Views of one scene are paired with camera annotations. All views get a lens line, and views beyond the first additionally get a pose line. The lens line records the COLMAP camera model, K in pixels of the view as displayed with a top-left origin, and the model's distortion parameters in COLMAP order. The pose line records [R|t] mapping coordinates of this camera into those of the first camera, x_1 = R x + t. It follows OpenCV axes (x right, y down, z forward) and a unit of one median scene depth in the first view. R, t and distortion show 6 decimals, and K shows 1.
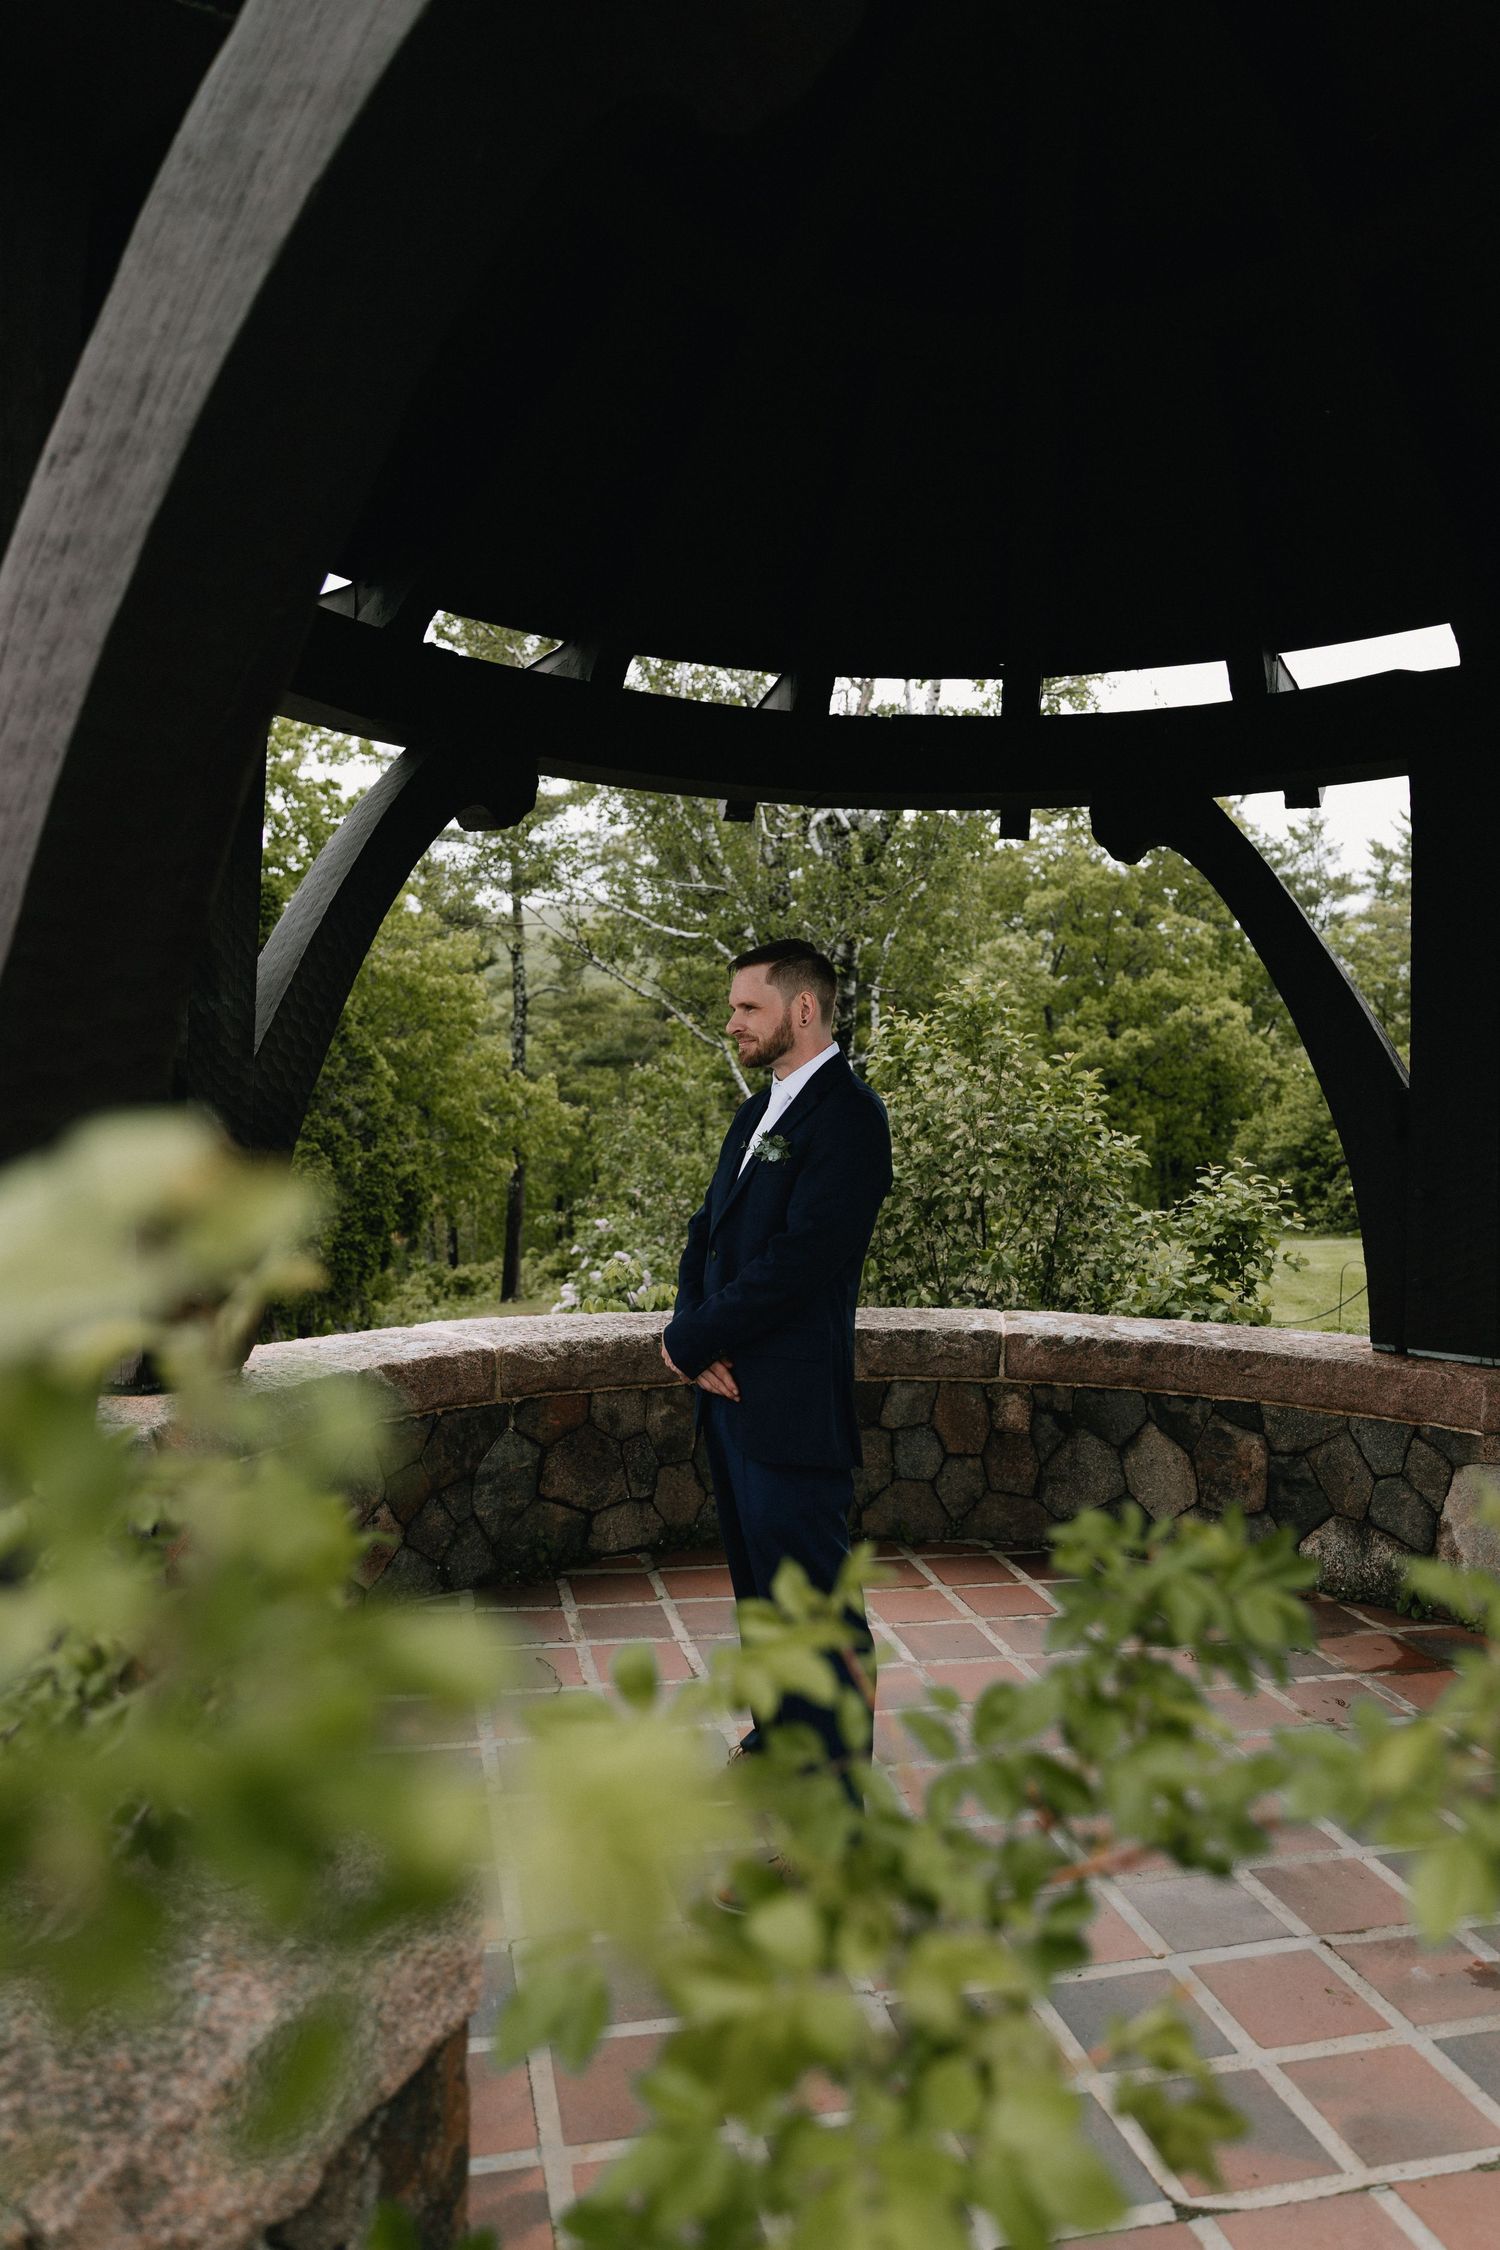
lens RADIAL K [[1489.3, 0, 746.7], [0, 1489.3, 1120.2], [0, 0, 1]] dist [-0.000291, 0.008778]
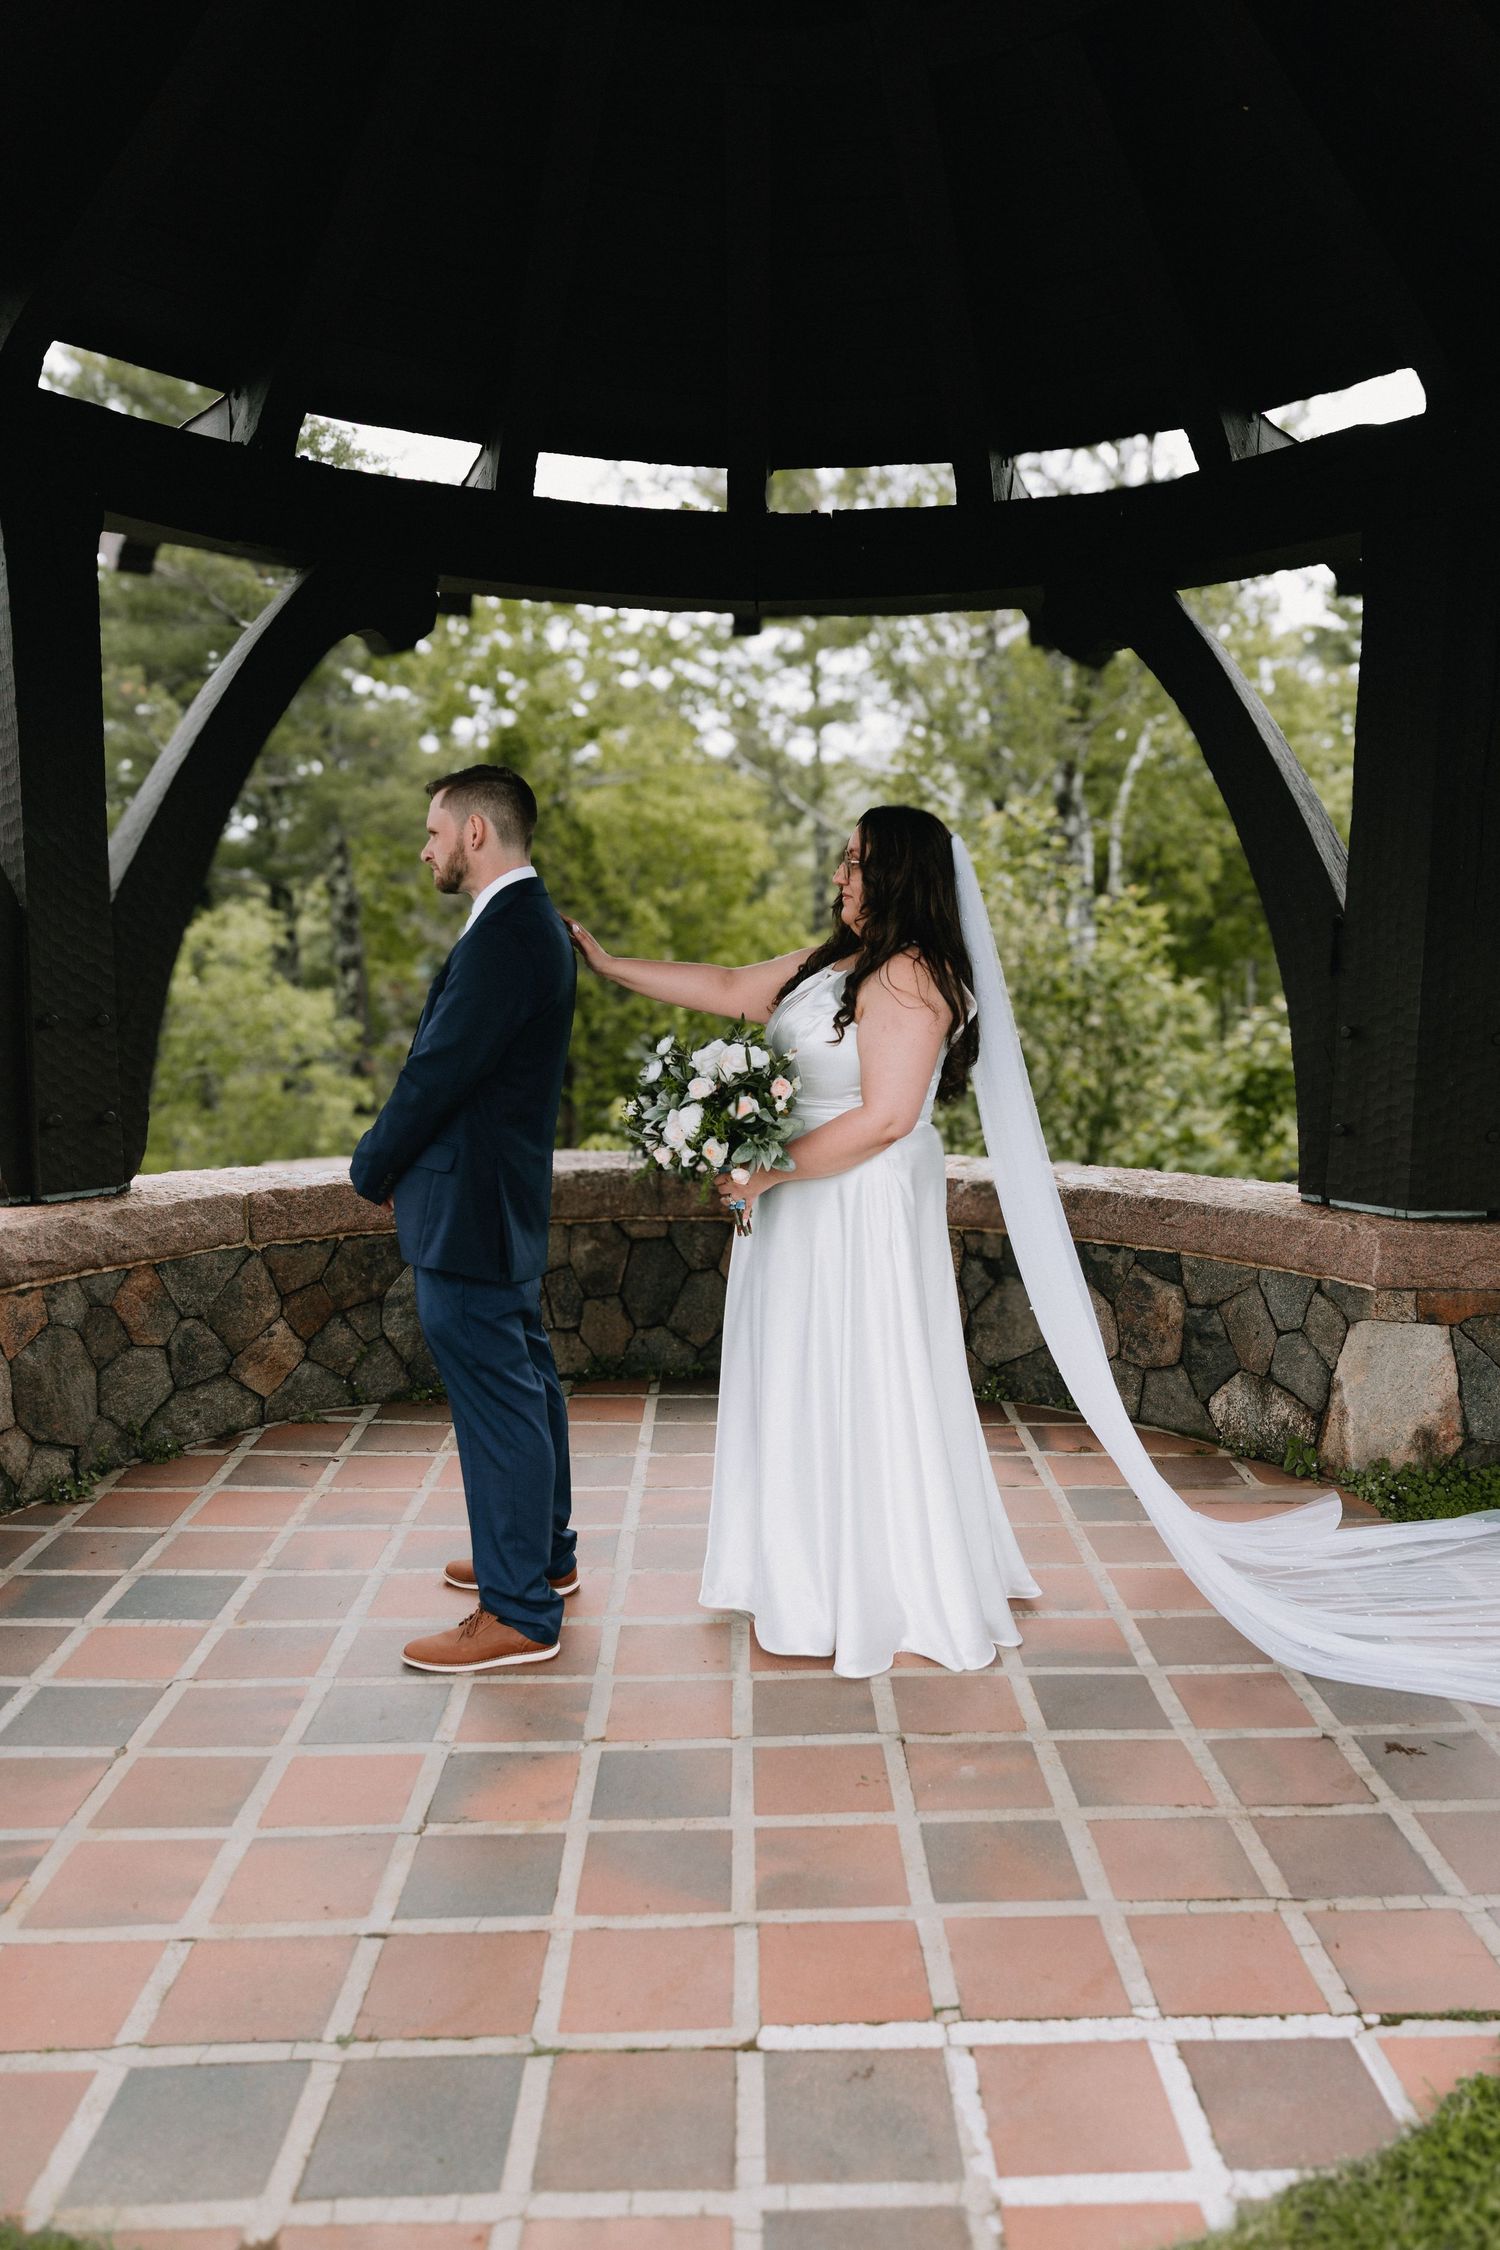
lens RADIAL K [[1555.6, 0, 765.1], [0, 1555.6, 1199.7], [0, 0, 1]] dist [0.013626, -0.005089]
pose [[0.985675, 0.023373, -0.167031, 0.255944], [0.000520, 0.989925, 0.141595, 0.015339], [0.168658, -0.139653, 0.975731, -0.009512]]
